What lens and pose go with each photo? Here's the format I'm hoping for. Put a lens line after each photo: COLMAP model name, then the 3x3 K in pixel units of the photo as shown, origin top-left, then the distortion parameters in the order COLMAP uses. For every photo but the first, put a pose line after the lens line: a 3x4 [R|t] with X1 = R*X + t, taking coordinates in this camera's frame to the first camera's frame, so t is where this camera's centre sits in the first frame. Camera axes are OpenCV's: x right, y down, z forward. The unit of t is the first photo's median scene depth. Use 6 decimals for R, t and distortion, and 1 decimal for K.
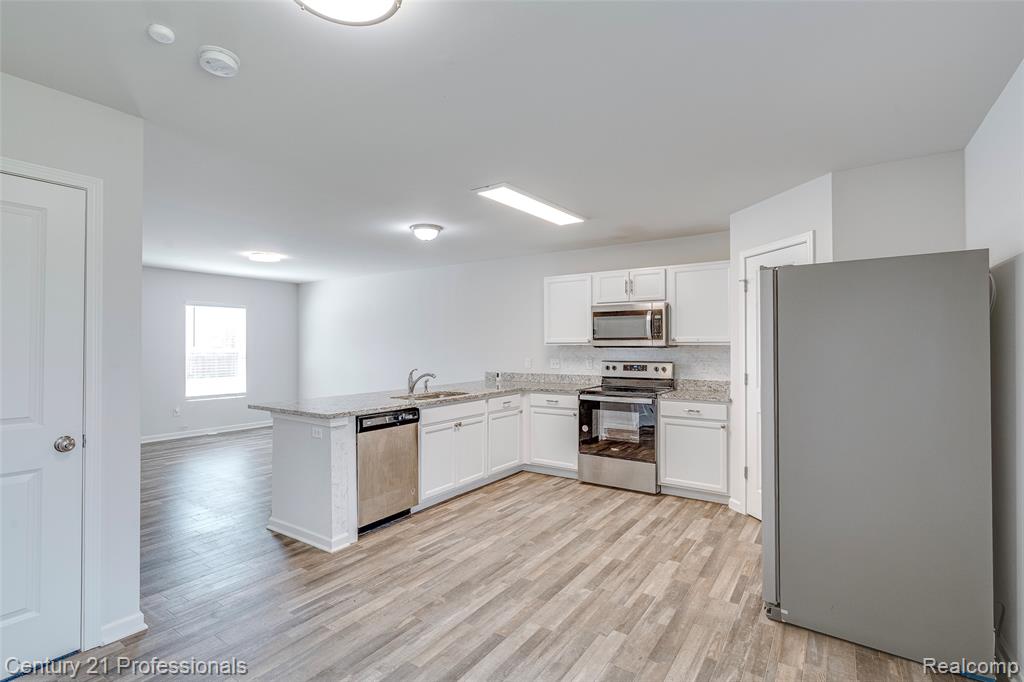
lens RADIAL K [[494.6, 0, 512.0], [0, 494.6, 341.0], [0, 0, 1]] dist [-0.002298, 0.000404]
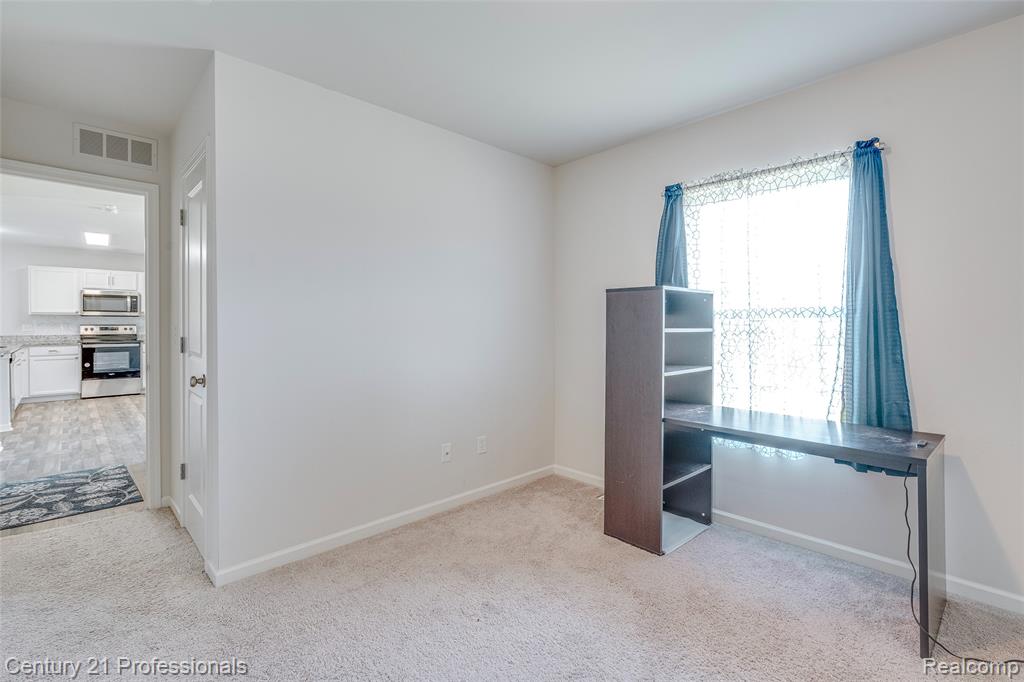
lens RADIAL K [[472.2, 0, 509.3], [0, 472.2, 328.8], [0, 0, 1]] dist [-0.000441, 0.000073]
pose [[0.233510, -0.008597, 0.972316, -1.062305], [-0.010862, 0.999875, 0.011449, 0.023057], [-0.972294, -0.013234, 0.233387, -0.743457]]
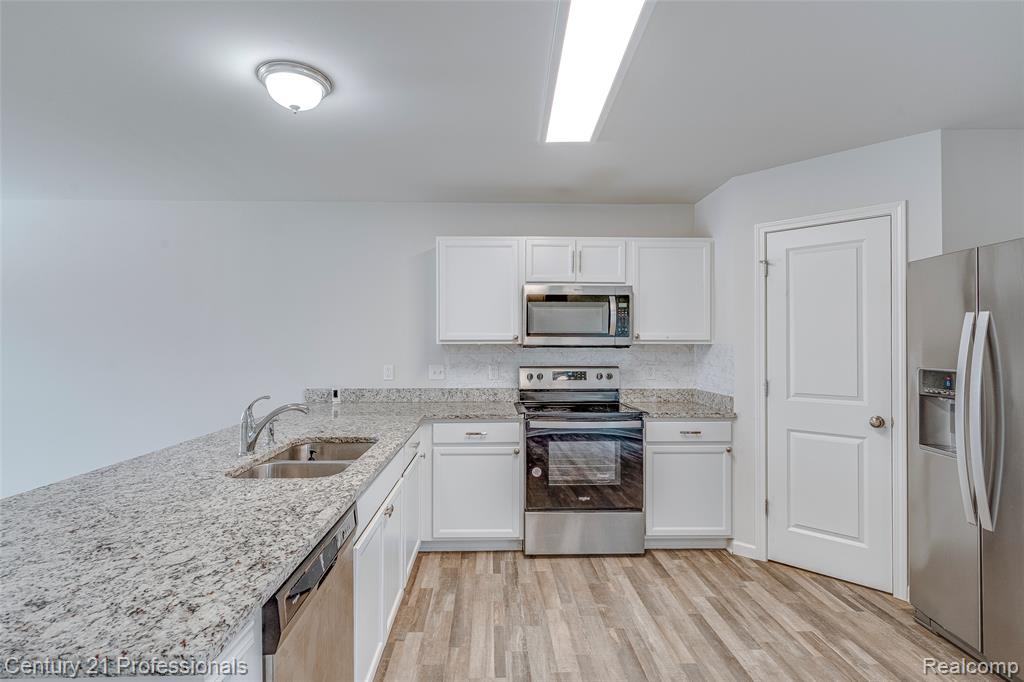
lens RADIAL K [[494.6, 0, 512.0], [0, 494.6, 341.0], [0, 0, 1]] dist [-0.002298, 0.000404]
pose [[0.816008, 0.007549, 0.577991, -0.255717], [-0.006582, 0.999971, -0.003768, 0.007476], [-0.578003, -0.000730, 0.816035, 0.491945]]
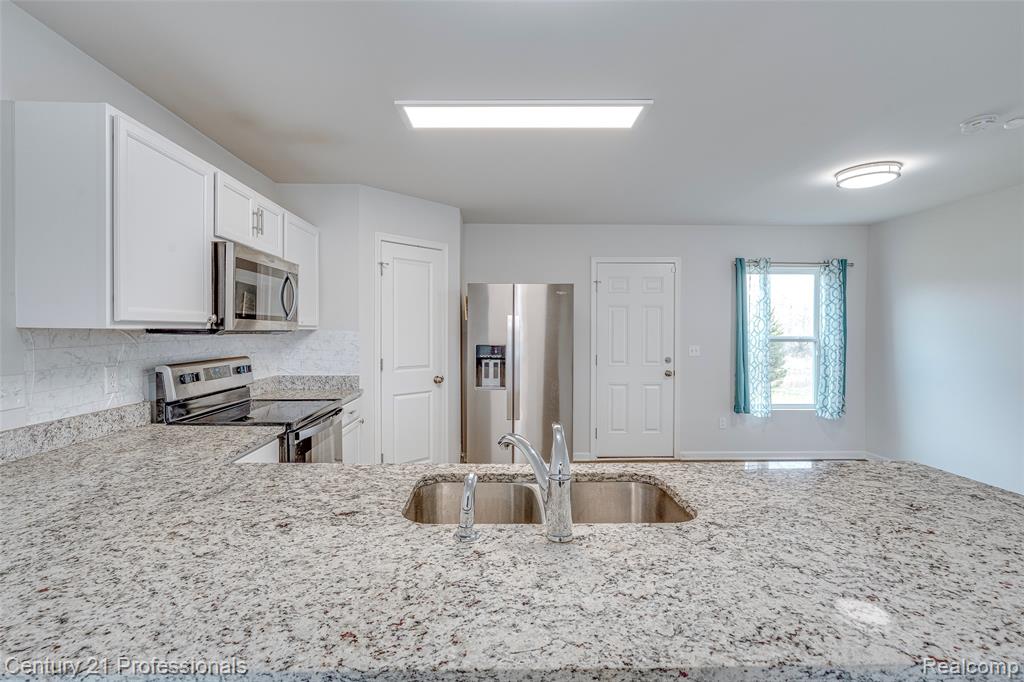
lens RADIAL K [[478.8, 0, 497.5], [0, 478.8, 333.1], [0, 0, 1]] dist [0.001433, 0.001506]
pose [[-0.570613, -0.005231, 0.821202, -0.360852], [-0.011255, 0.999936, -0.001451, 0.010863], [-0.821142, -0.010070, -0.570635, 1.119675]]
